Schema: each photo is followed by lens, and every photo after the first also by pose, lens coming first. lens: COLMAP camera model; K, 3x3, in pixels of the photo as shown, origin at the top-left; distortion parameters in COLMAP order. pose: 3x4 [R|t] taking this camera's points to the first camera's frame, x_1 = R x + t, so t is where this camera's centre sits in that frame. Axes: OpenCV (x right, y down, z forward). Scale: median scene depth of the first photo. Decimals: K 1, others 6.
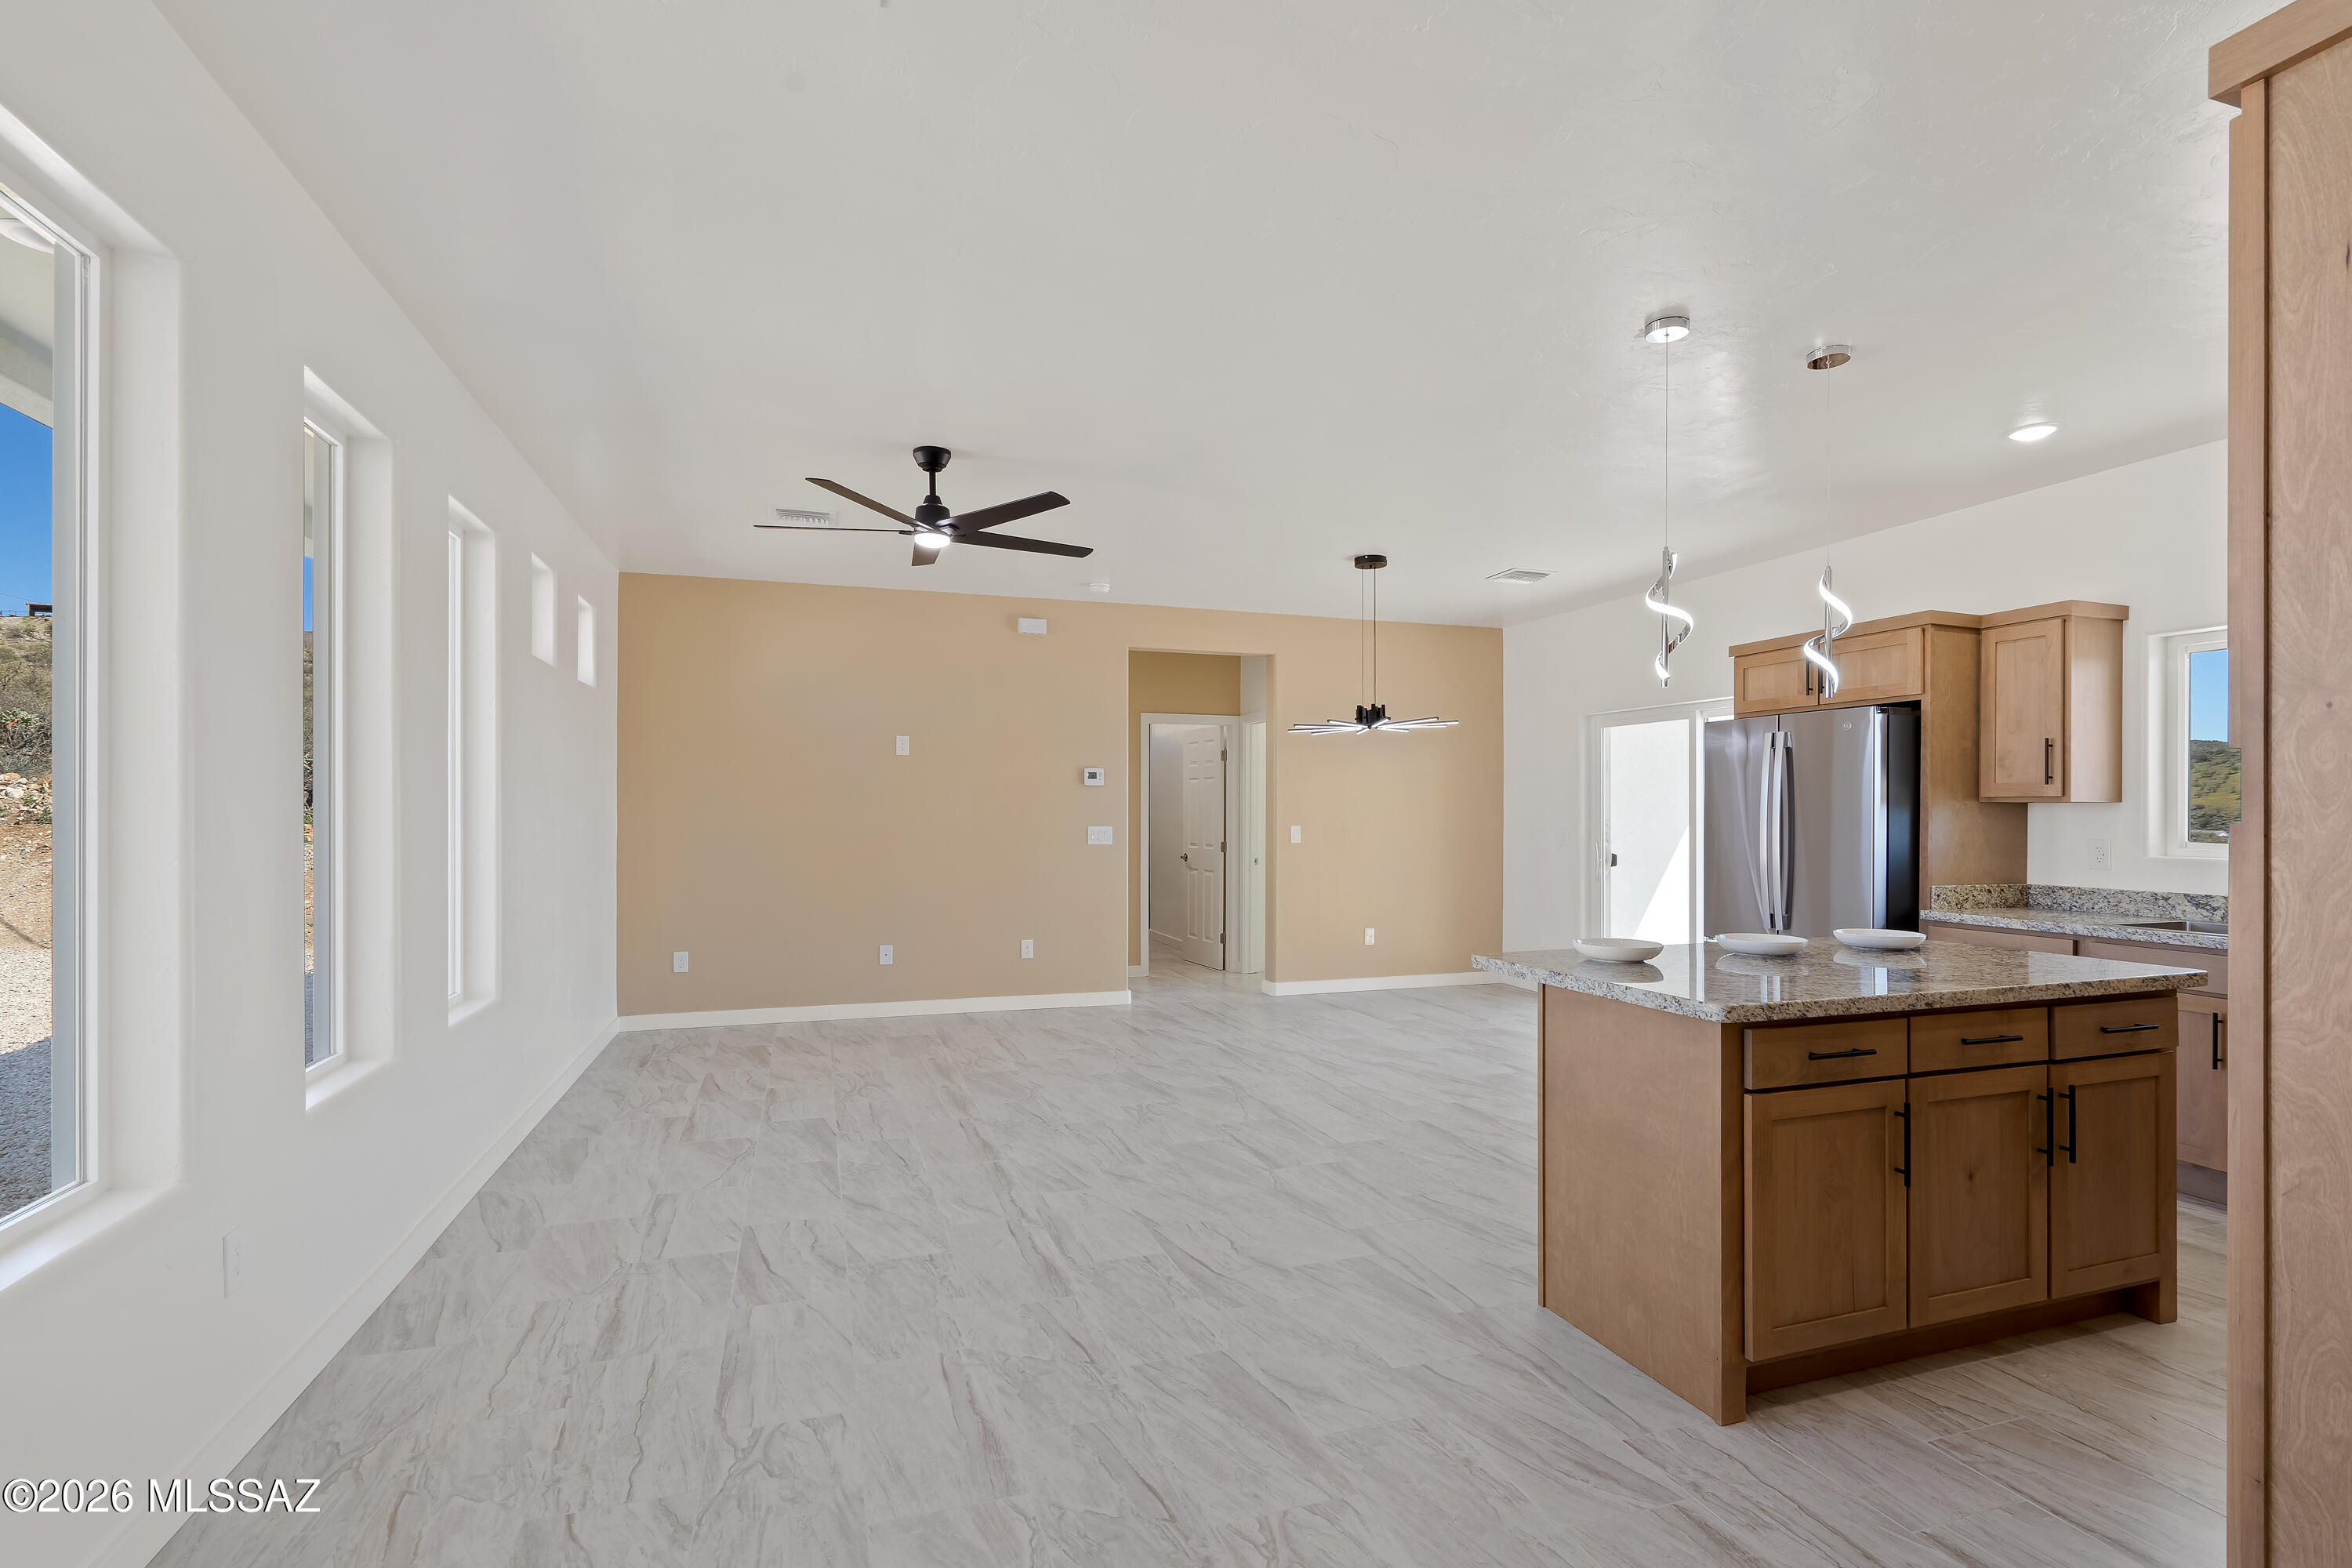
lens RADIAL K [[1075.7, 0, 1166.9], [0, 1075.7, 809.6], [0, 0, 1]] dist [-0.001719, 0.000556]
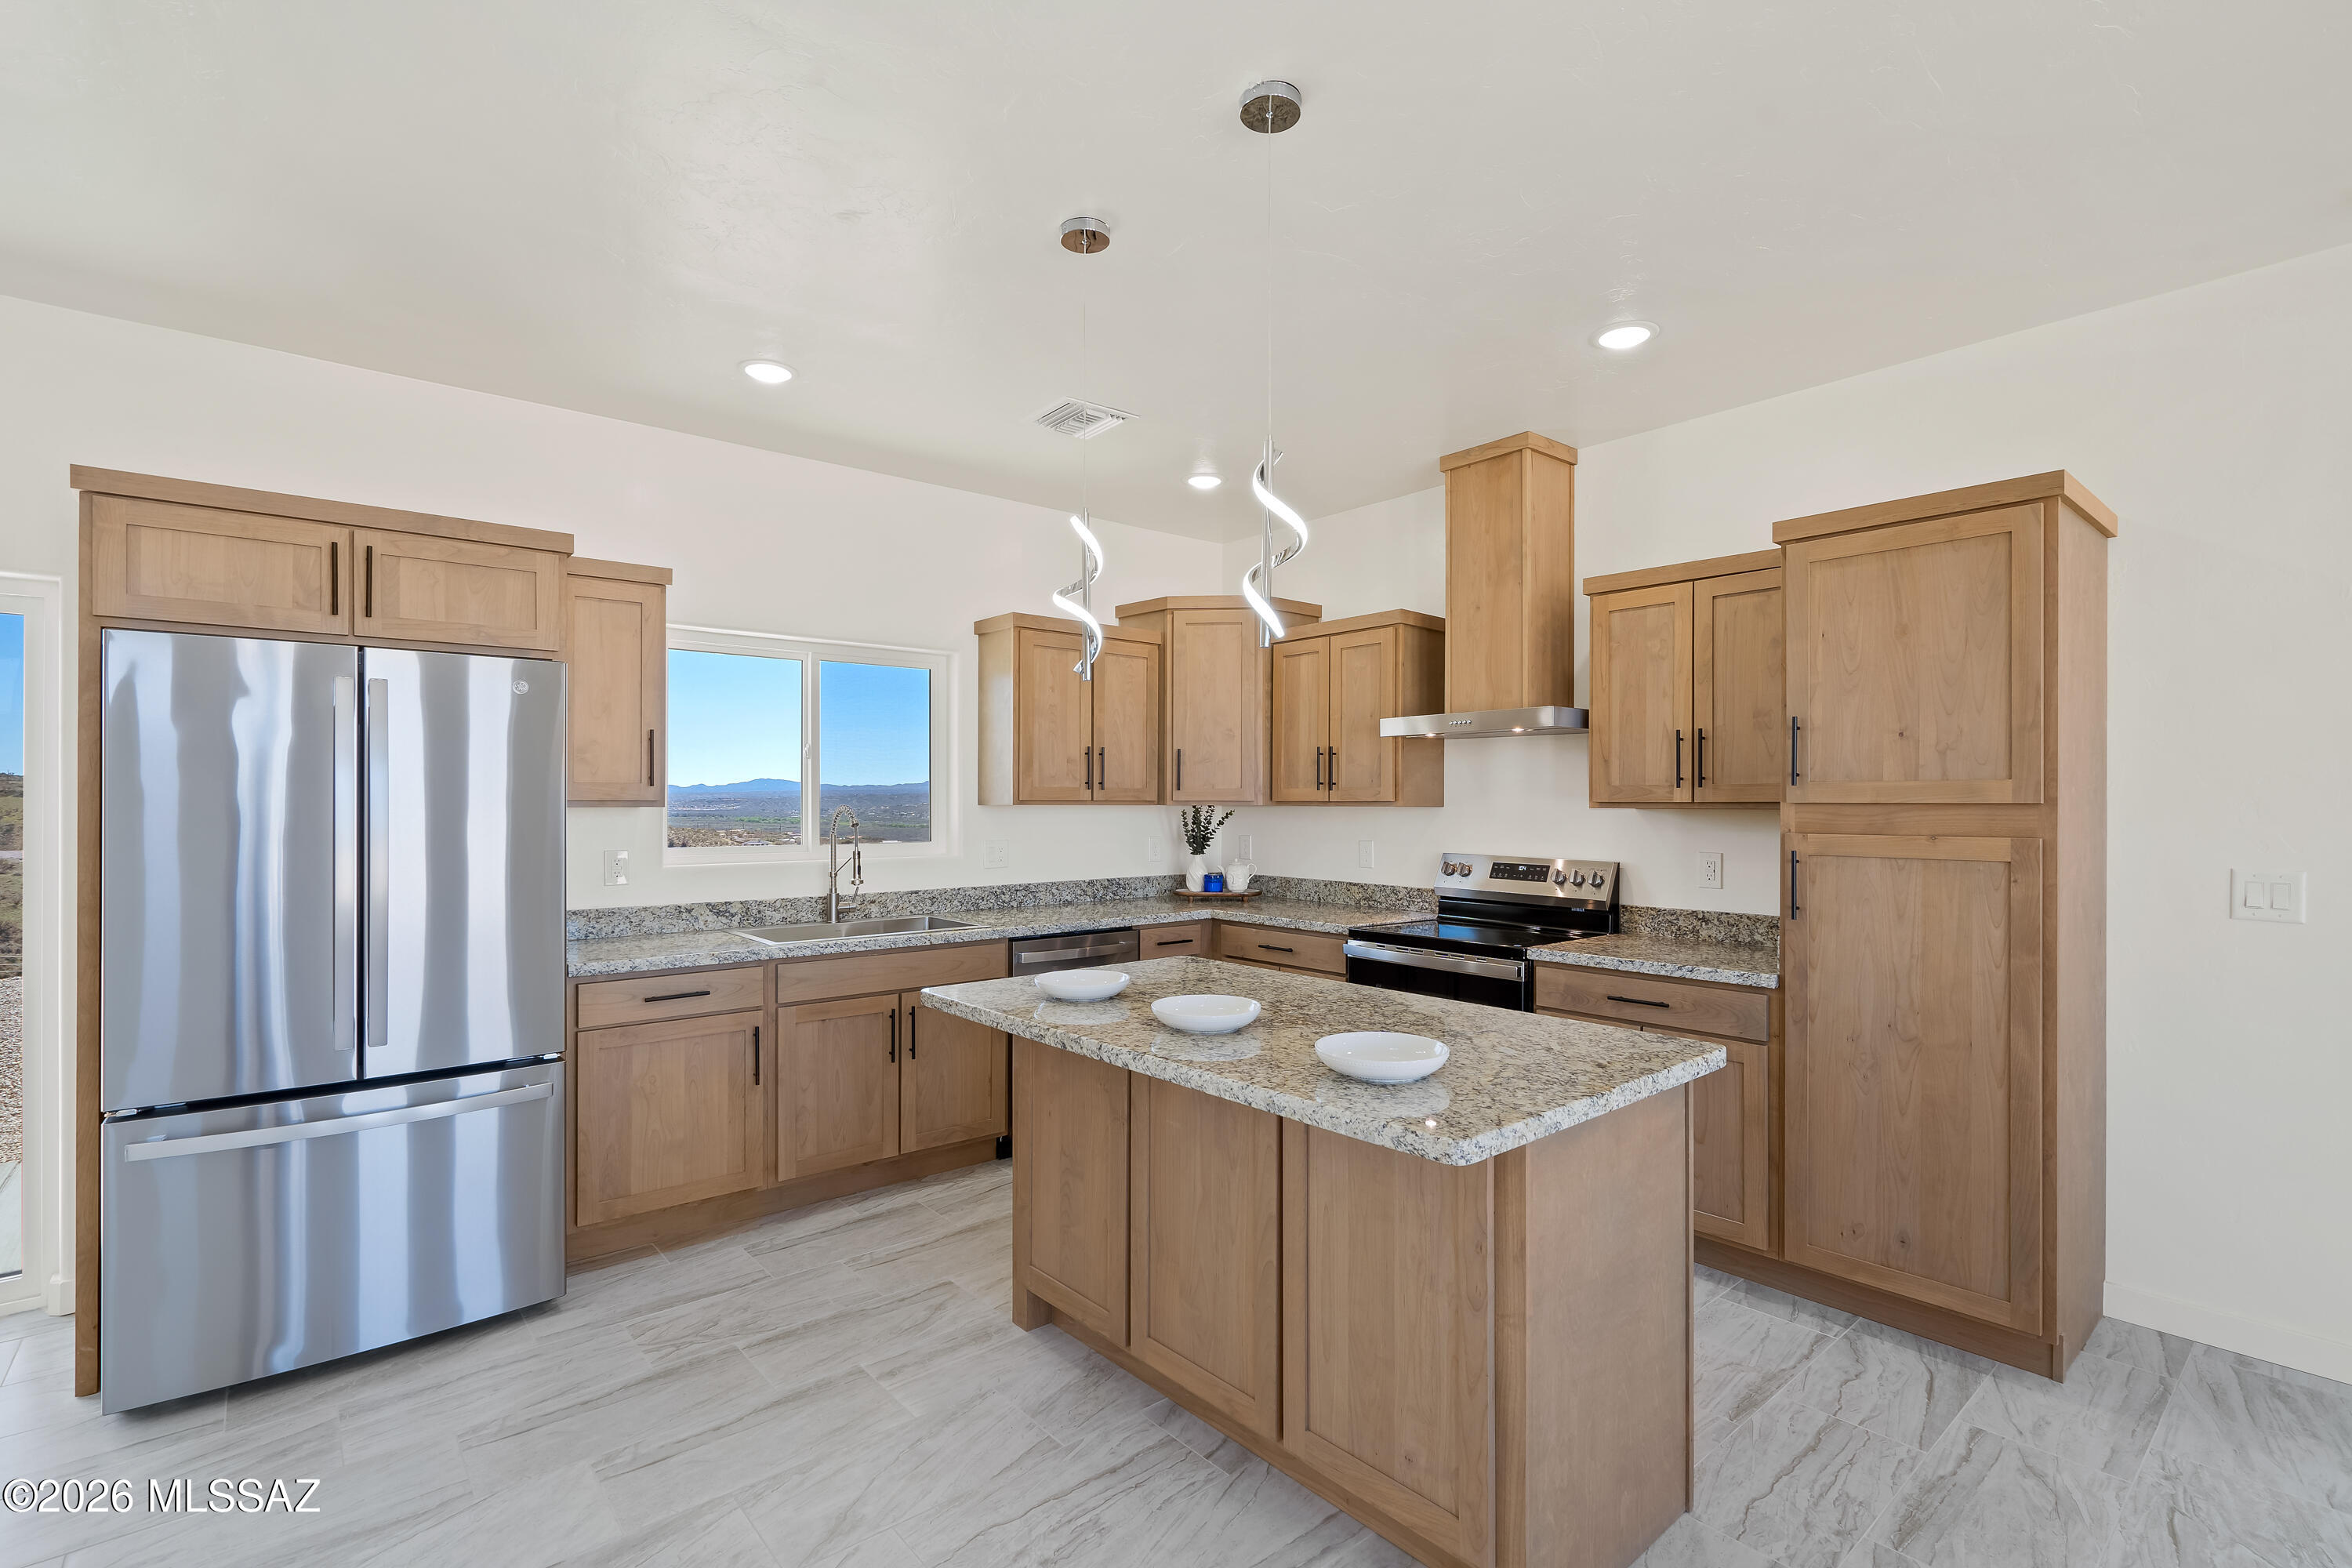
lens RADIAL K [[1075.7, 0, 1172.0], [0, 1075.7, 798.9], [0, 0, 1]] dist [-0.001719, 0.000556]
pose [[-0.374365, -0.002969, 0.927277, -0.088838], [-0.004716, 0.999988, 0.001297, -0.016708], [-0.927269, -0.003888, -0.374375, 0.940999]]
